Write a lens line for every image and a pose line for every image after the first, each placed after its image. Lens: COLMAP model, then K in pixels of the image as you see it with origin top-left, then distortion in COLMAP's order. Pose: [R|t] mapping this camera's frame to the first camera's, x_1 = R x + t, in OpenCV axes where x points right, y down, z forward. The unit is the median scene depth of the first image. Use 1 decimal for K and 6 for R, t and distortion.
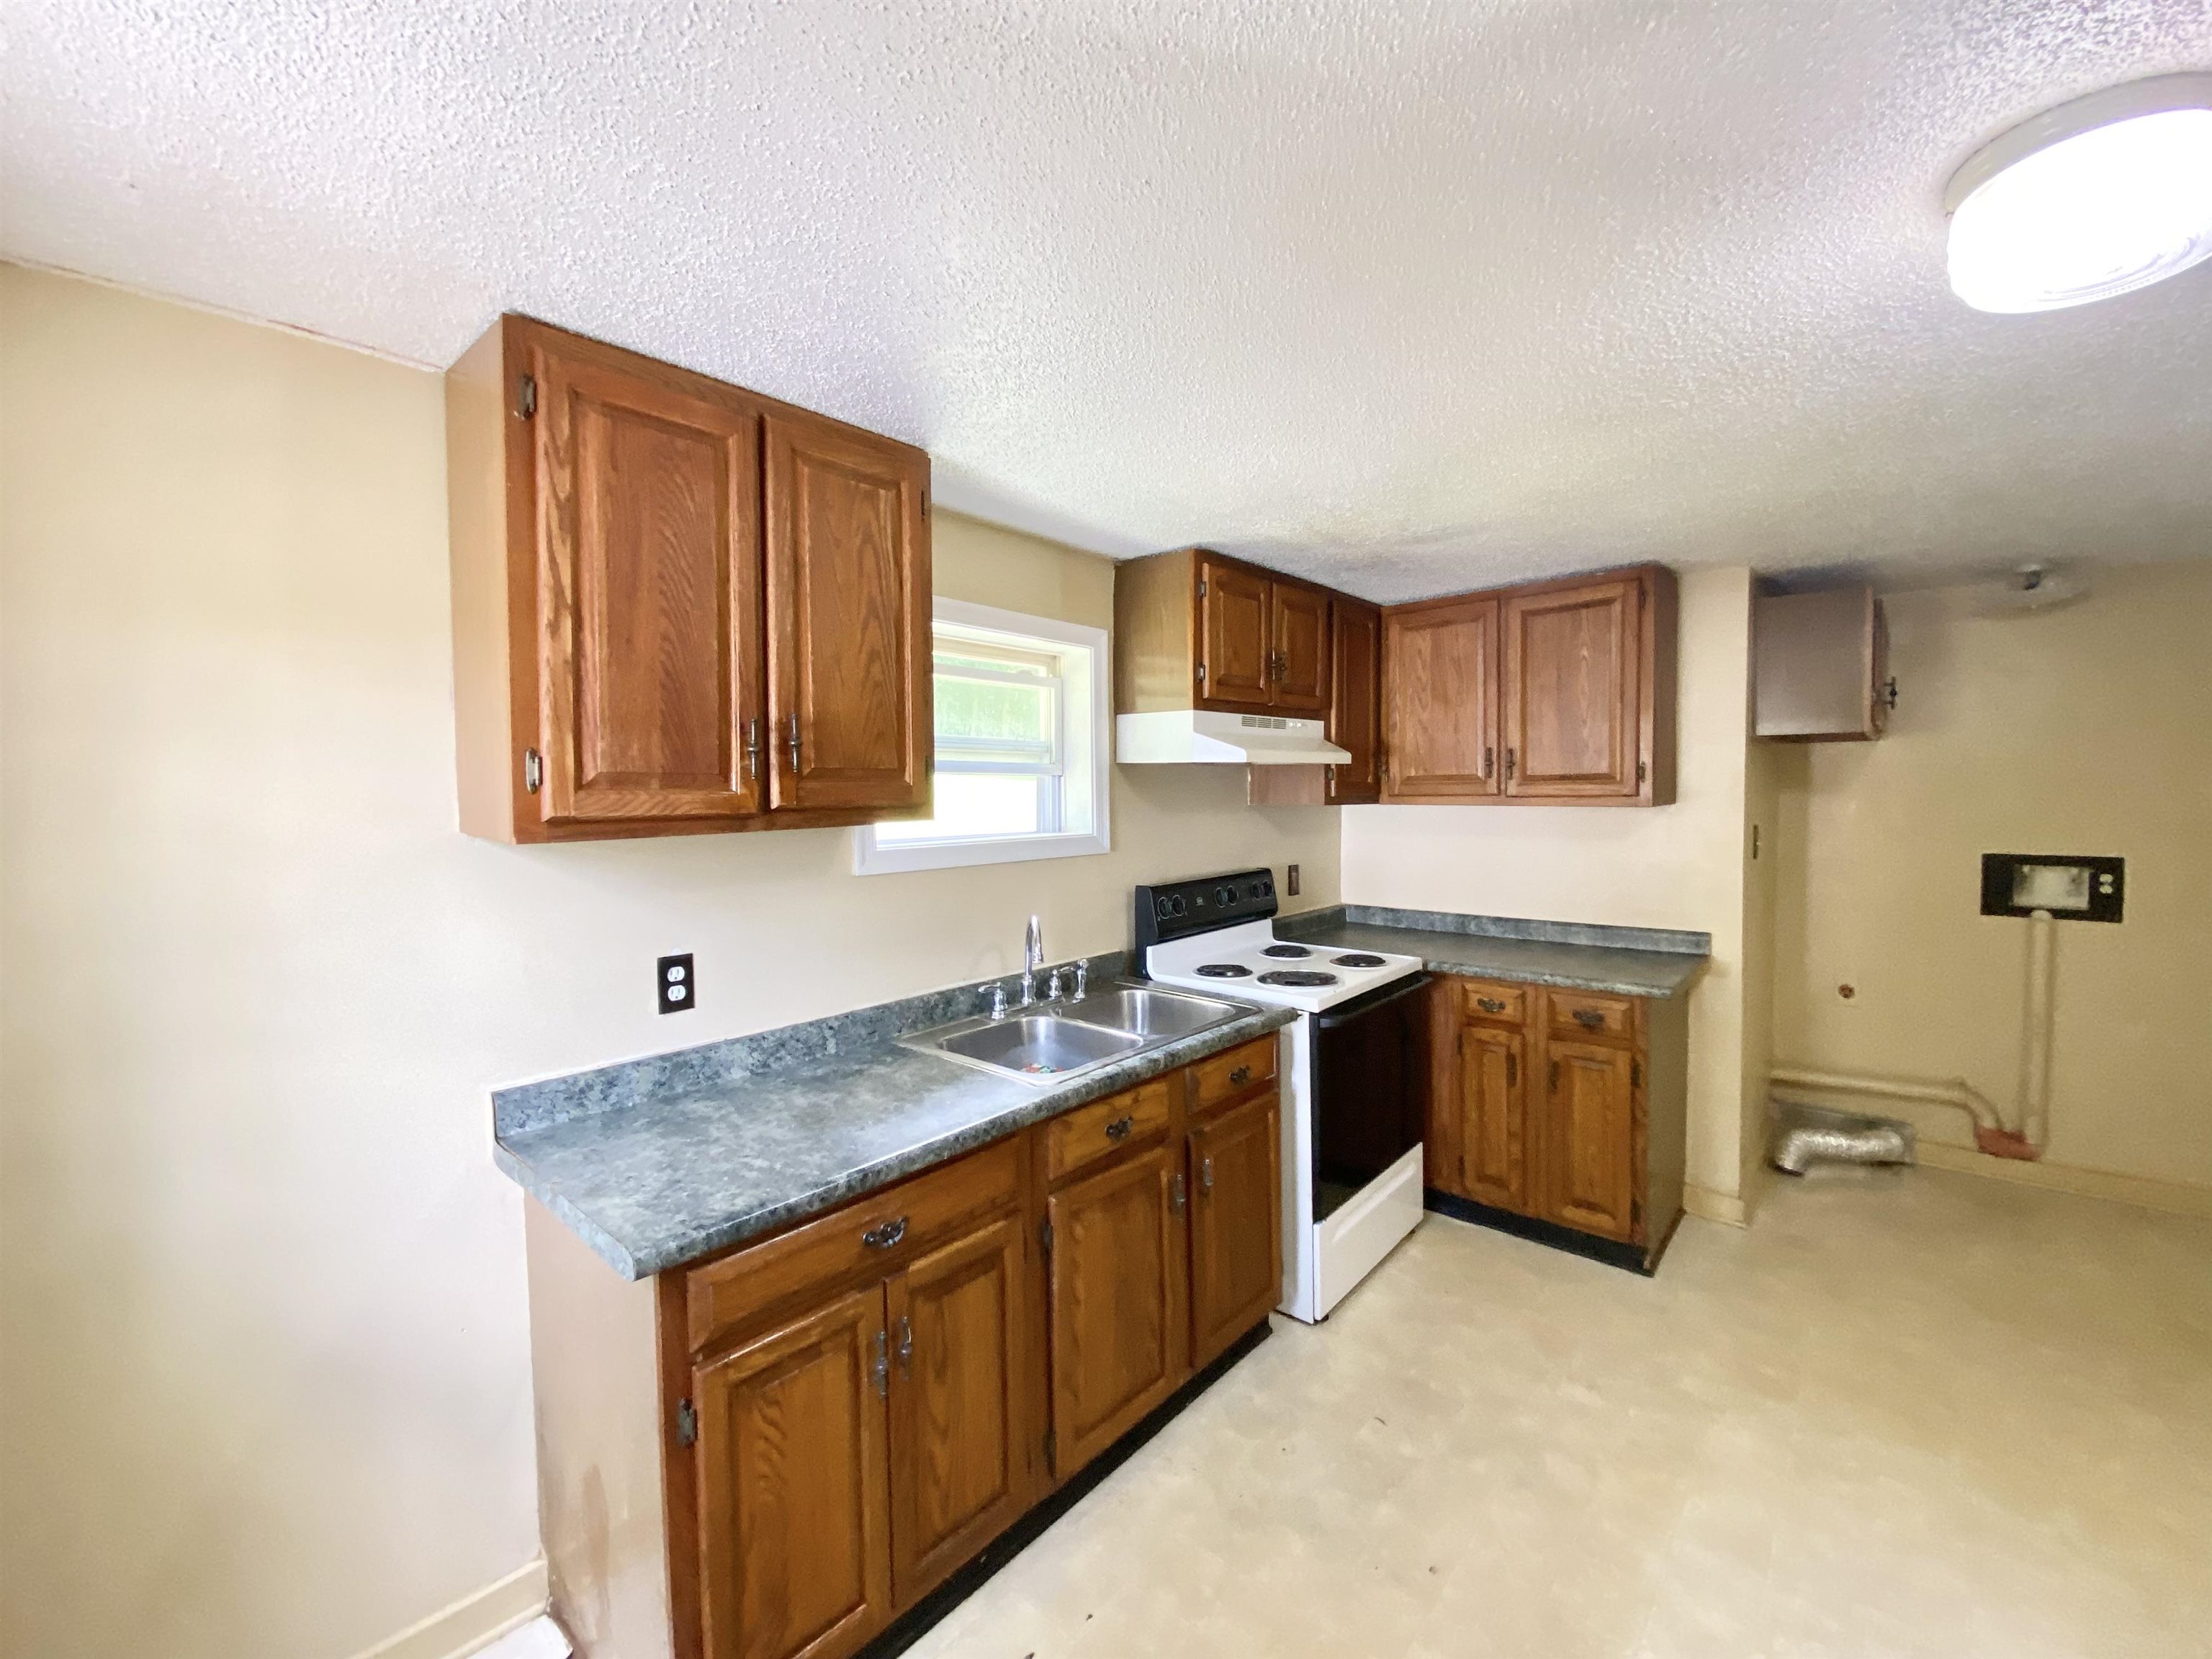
lens RADIAL K [[890.7, 0, 1084.2], [0, 890.7, 831.1], [0, 0, 1]] dist [-0.013600, -0.007331]
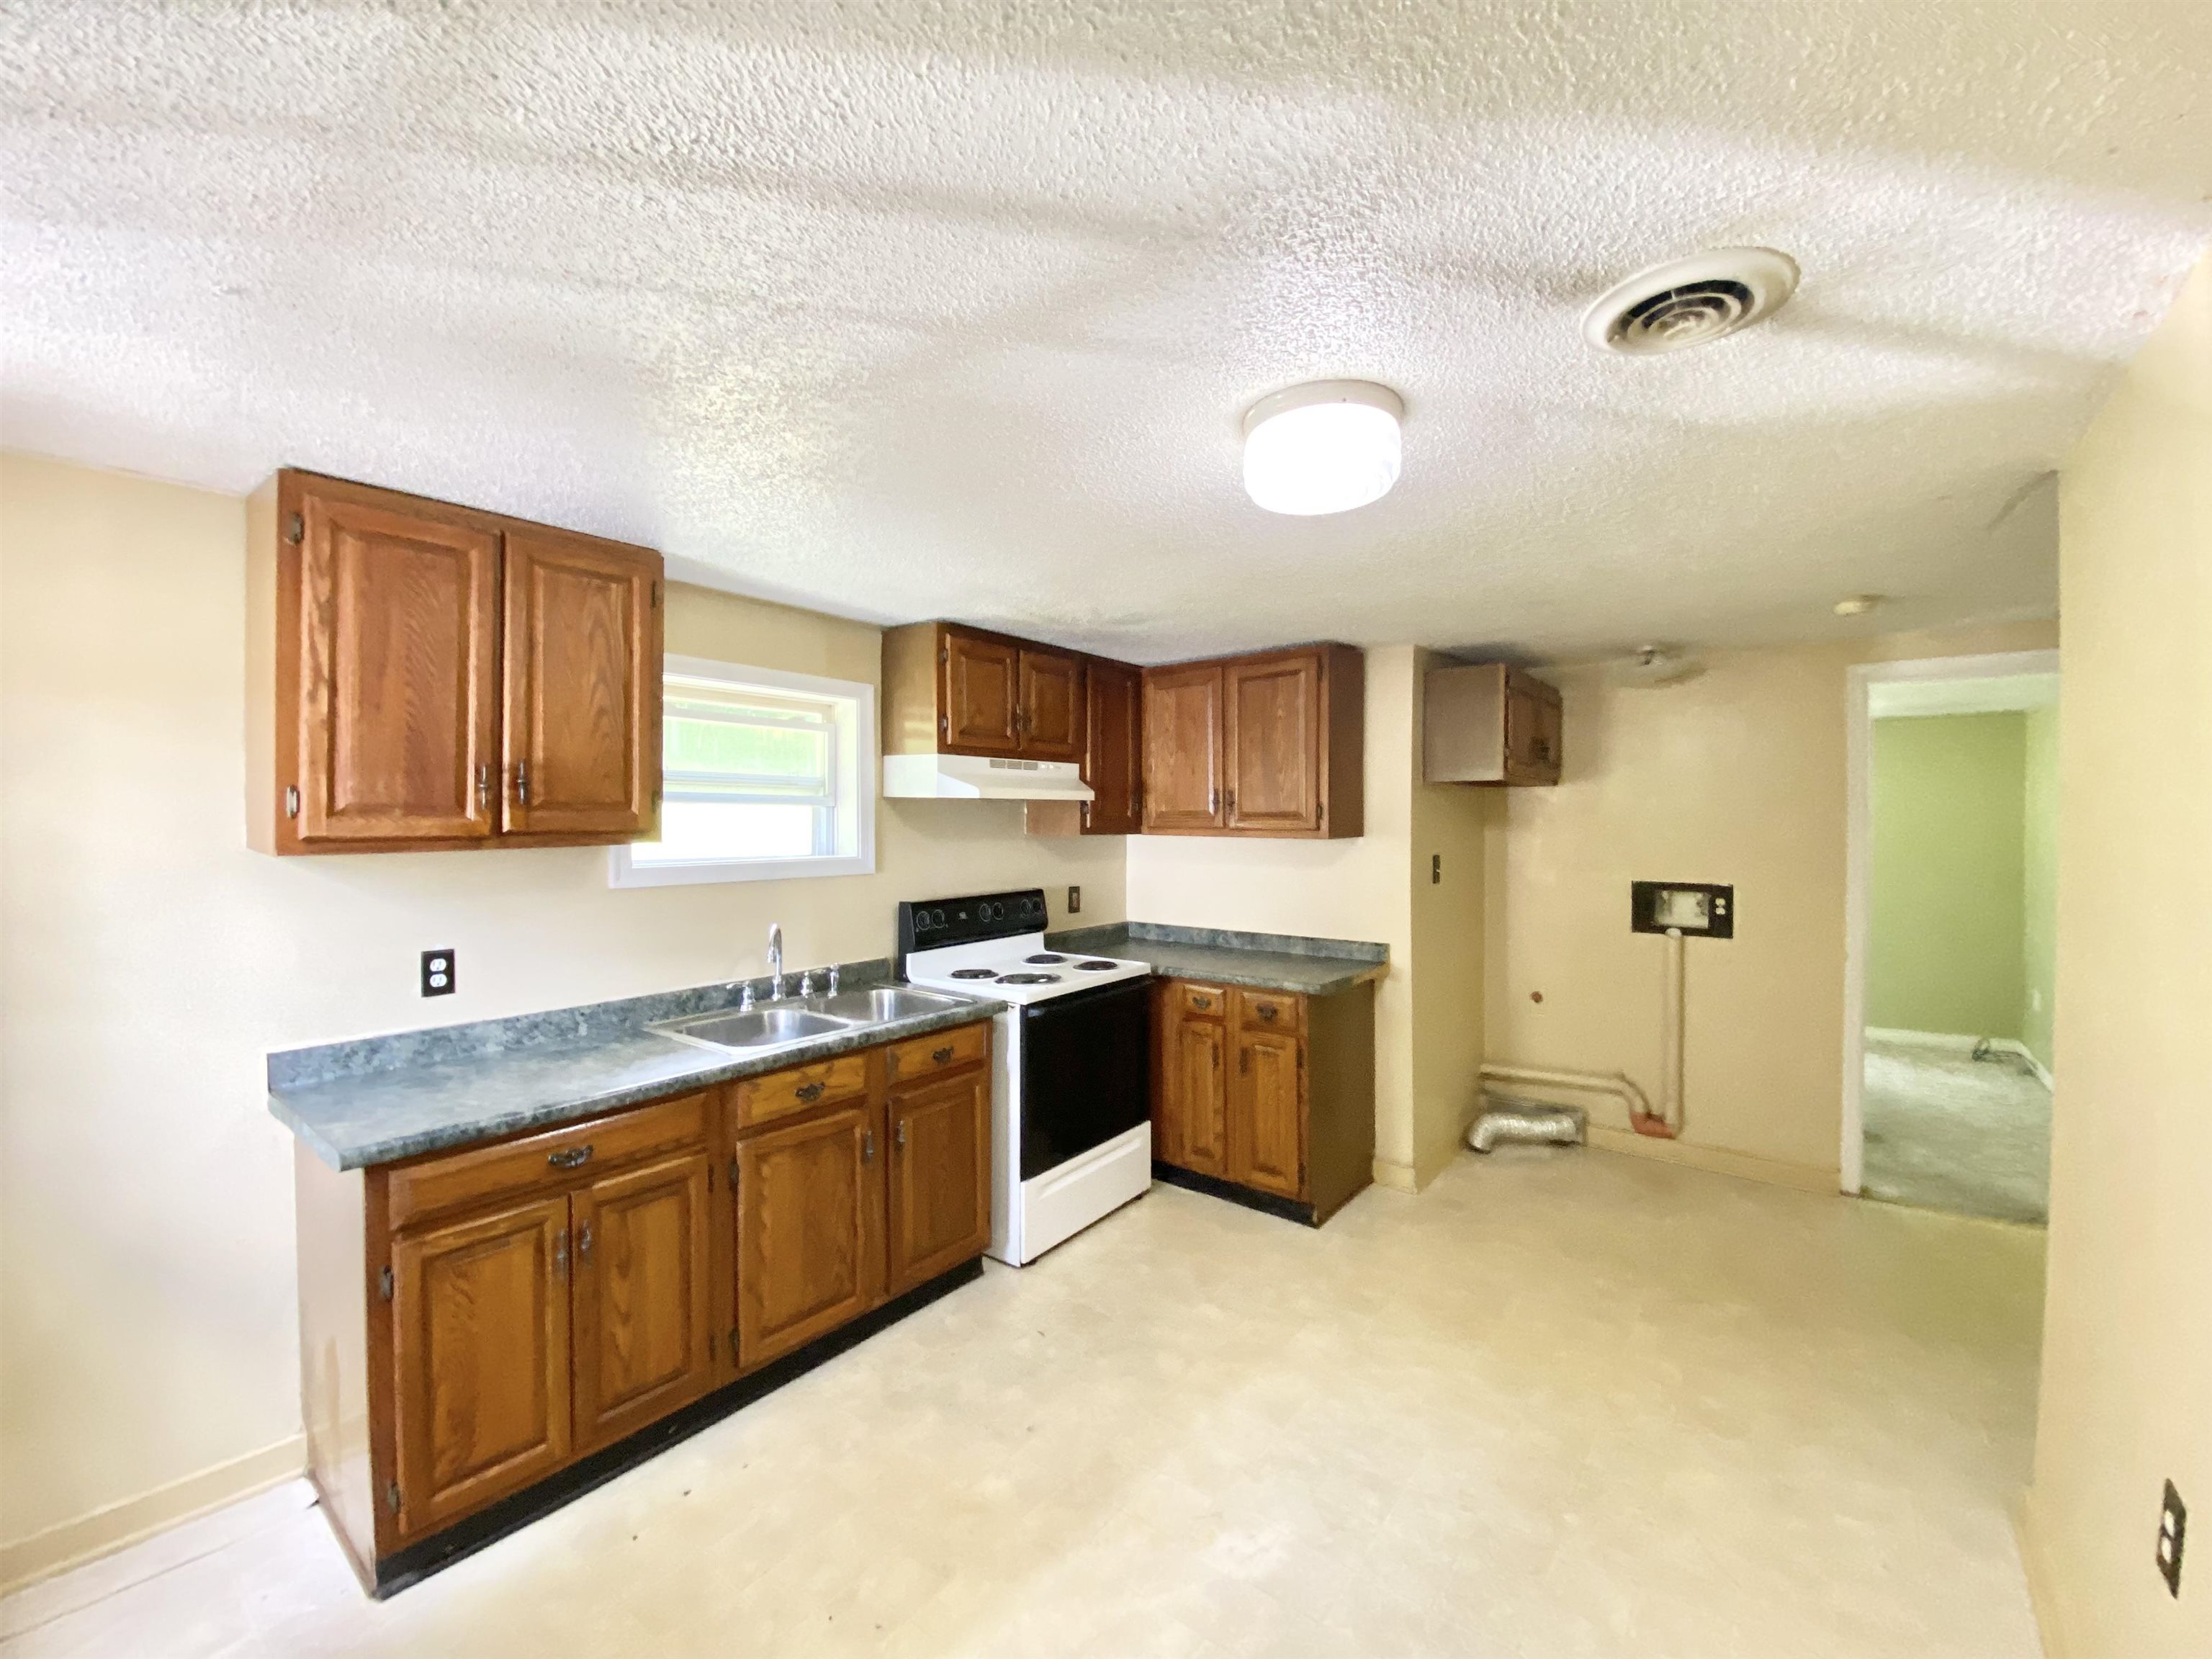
lens RADIAL K [[890.7, 0, 1094.1], [0, 890.7, 831.6], [0, 0, 1]] dist [-0.013600, -0.007331]
pose [[0.996705, 0.012267, 0.080173, 0.245346], [-0.009828, 0.999479, -0.030747, 0.002902], [-0.080509, 0.029858, 0.996307, -0.213400]]
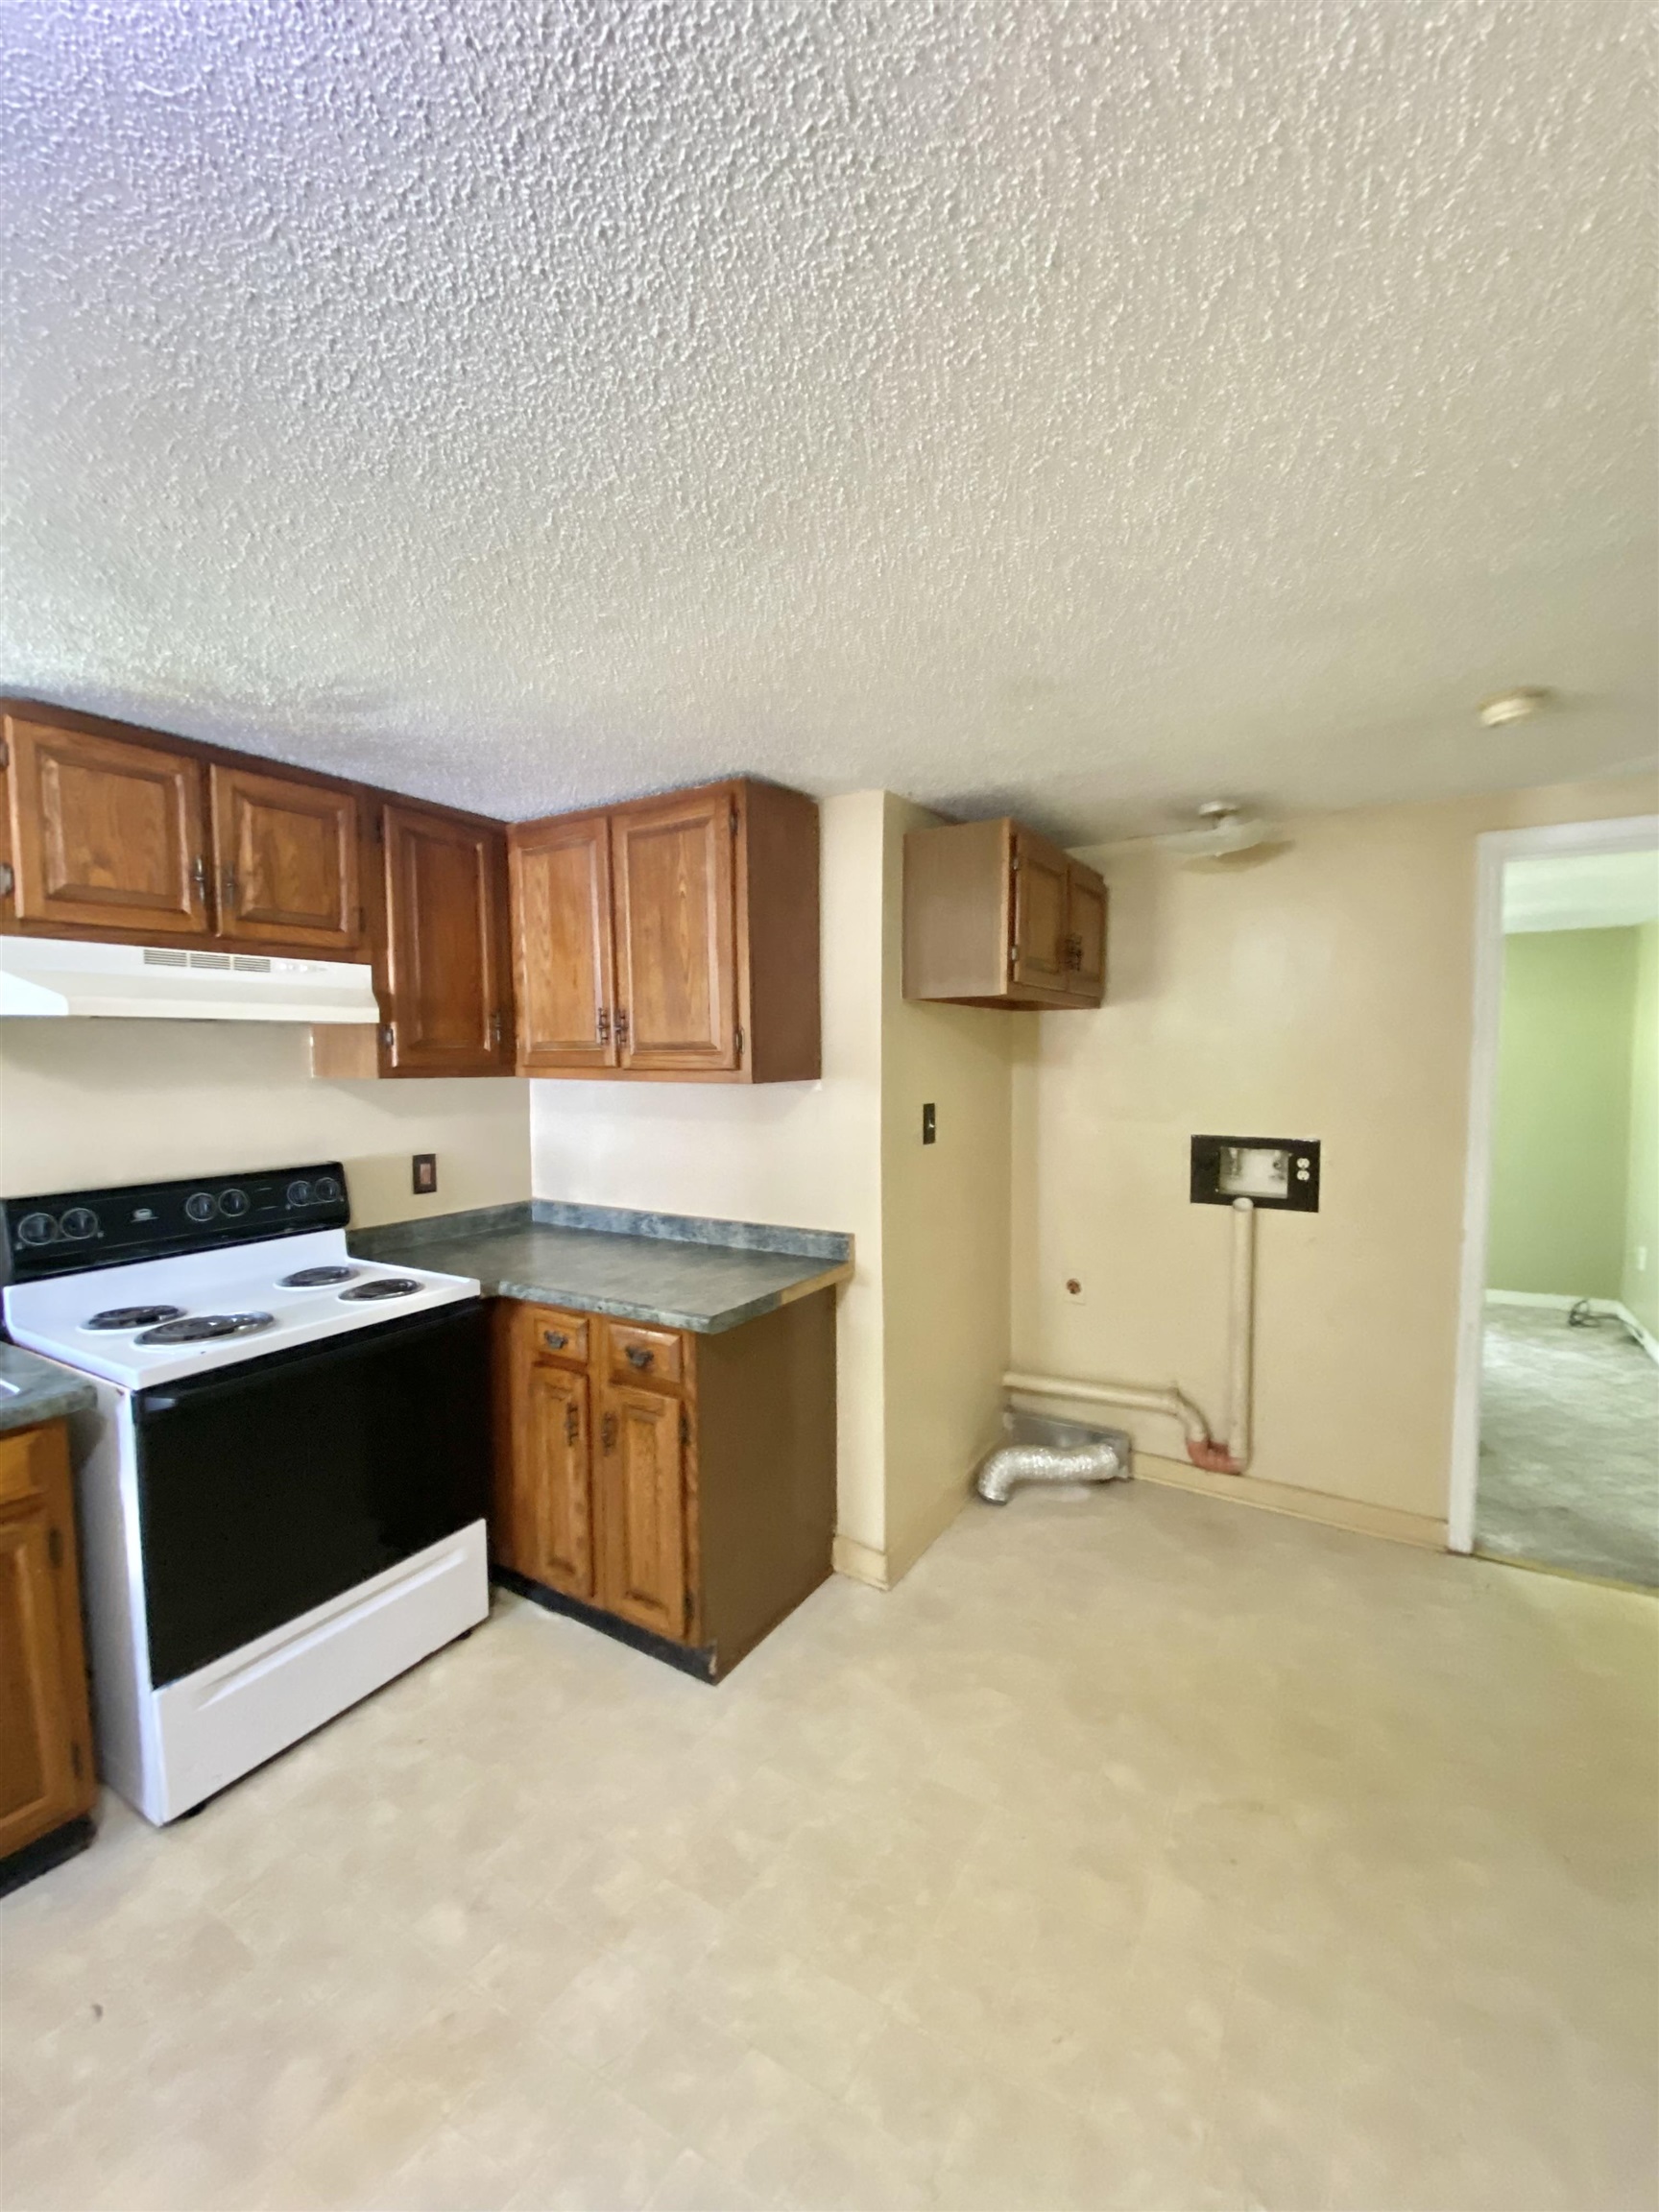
lens RADIAL K [[920.7, 0, 823.5], [0, 920.7, 1120.8], [0, 0, 1]] dist [-0.002894, -0.009300]
pose [[0.976588, -0.004666, 0.215070, 0.588126], [-0.000014, 0.999763, 0.021756, -0.012763], [-0.215120, -0.021250, 0.976356, 0.198951]]
